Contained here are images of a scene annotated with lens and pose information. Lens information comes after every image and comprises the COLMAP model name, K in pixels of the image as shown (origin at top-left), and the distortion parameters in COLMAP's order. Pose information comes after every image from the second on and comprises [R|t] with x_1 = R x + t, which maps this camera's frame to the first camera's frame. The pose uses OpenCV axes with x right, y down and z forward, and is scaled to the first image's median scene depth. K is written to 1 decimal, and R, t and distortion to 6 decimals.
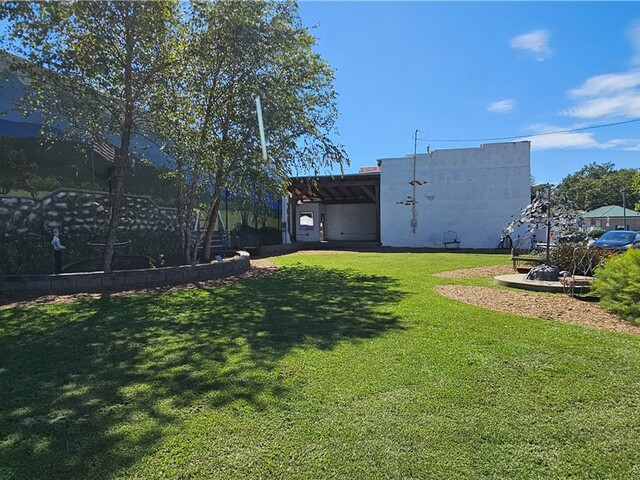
lens RADIAL K [[431.2, 0, 320.0], [0, 431.2, 239.9], [0, 0, 1]] dist [0.000088, -0.001948]
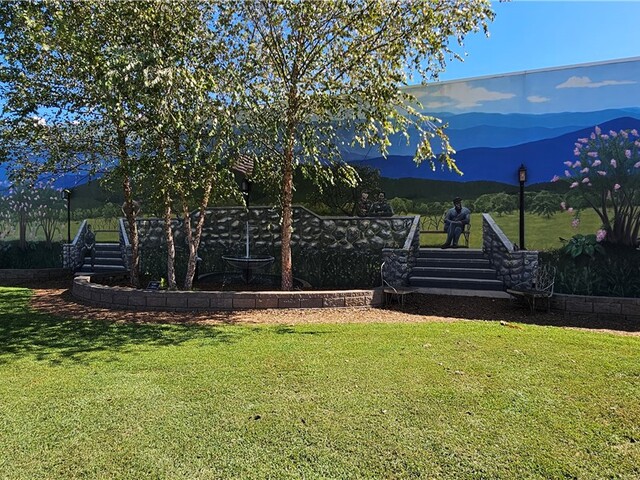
lens RADIAL K [[431.2, 0, 320.0], [0, 431.2, 240.0], [0, 0, 1]] dist [0.000088, -0.001948]
pose [[-0.109136, 0.002507, -0.994024, 0.472084], [-0.036203, 0.999323, 0.006495, -0.048696], [0.993367, 0.036695, -0.108972, 1.319730]]
